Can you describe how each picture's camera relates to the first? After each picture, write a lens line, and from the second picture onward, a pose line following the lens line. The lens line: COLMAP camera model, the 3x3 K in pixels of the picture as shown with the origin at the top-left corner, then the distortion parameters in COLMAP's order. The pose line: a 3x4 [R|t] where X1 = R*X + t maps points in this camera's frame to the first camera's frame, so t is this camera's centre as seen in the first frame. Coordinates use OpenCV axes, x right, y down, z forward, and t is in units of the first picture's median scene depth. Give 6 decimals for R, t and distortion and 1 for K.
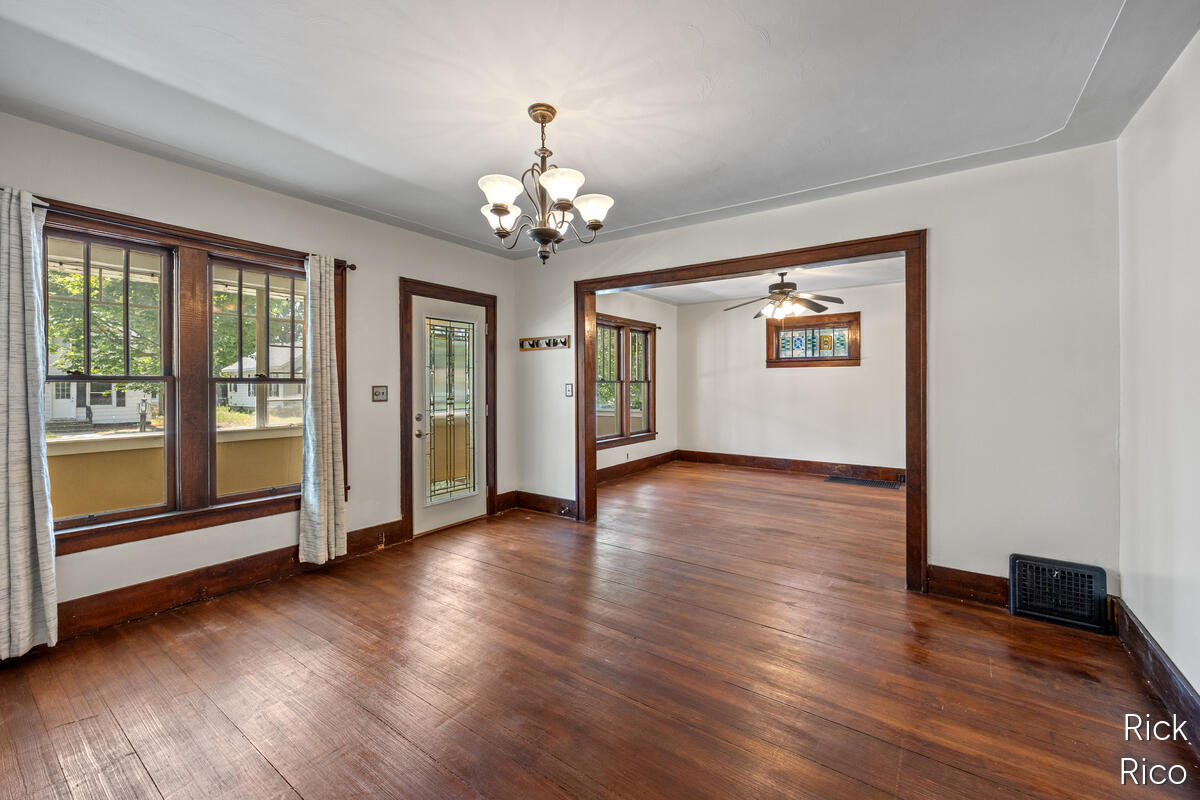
lens RADIAL K [[487.8, 0, 598.0], [0, 487.8, 395.4], [0, 0, 1]] dist [-0.002863, -0.000250]
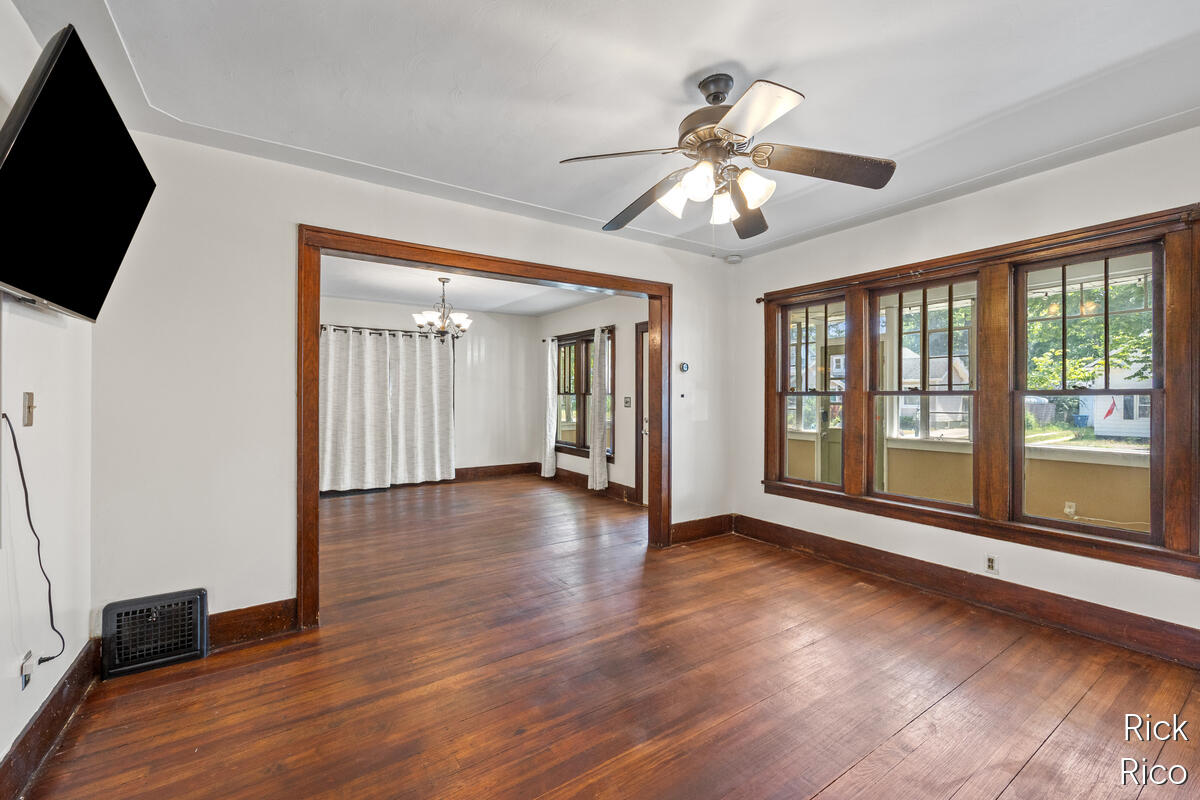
lens RADIAL K [[487.8, 0, 598.0], [0, 487.8, 395.4], [0, 0, 1]] dist [-0.002863, -0.000250]
pose [[-0.352141, 0.000962, -0.935947, 0.512408], [-0.023764, 0.999668, 0.009969, -0.018714], [0.935645, 0.025752, -0.352001, 0.710022]]
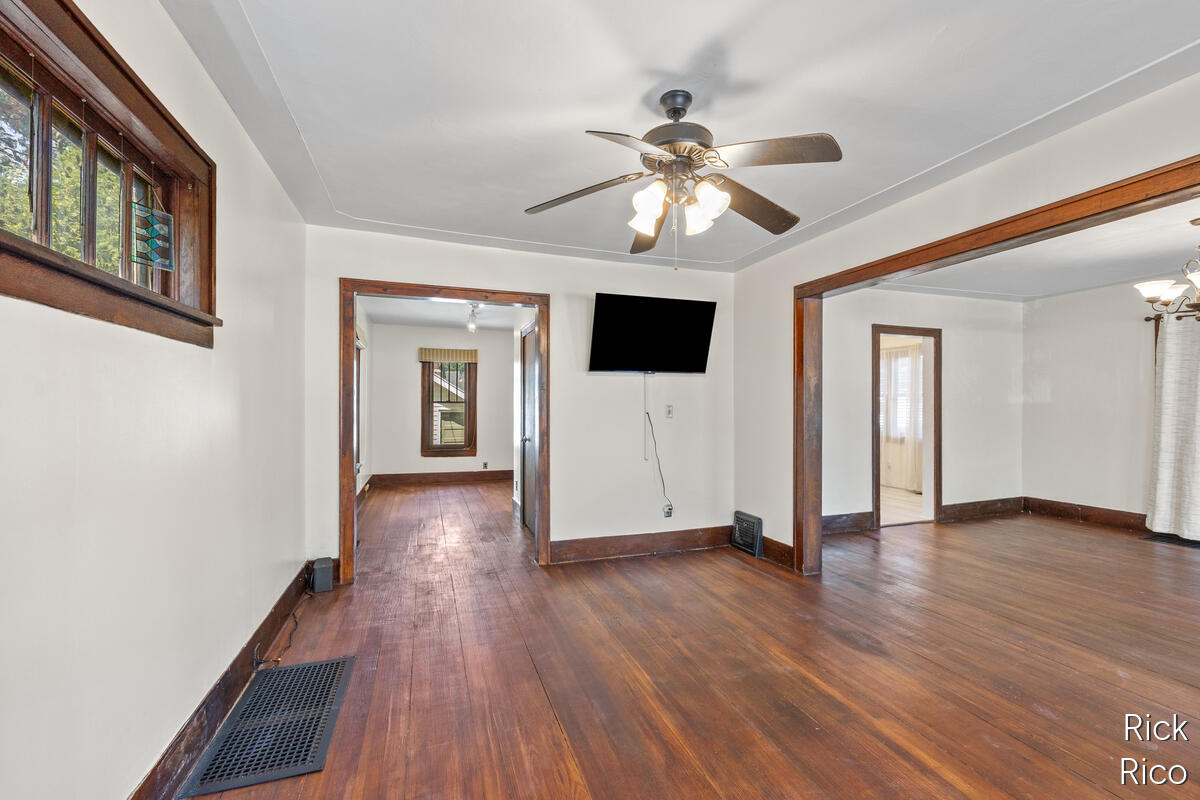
lens RADIAL K [[501.3, 0, 600.0], [0, 501.3, 400.0], [0, 0, 1]] dist [0.000085, 0.000057]
pose [[-0.816057, 0.009918, 0.577886, 0.145547], [0.015964, 0.999858, 0.005384, -0.022120], [-0.577750, 0.013619, -0.816100, 0.910358]]
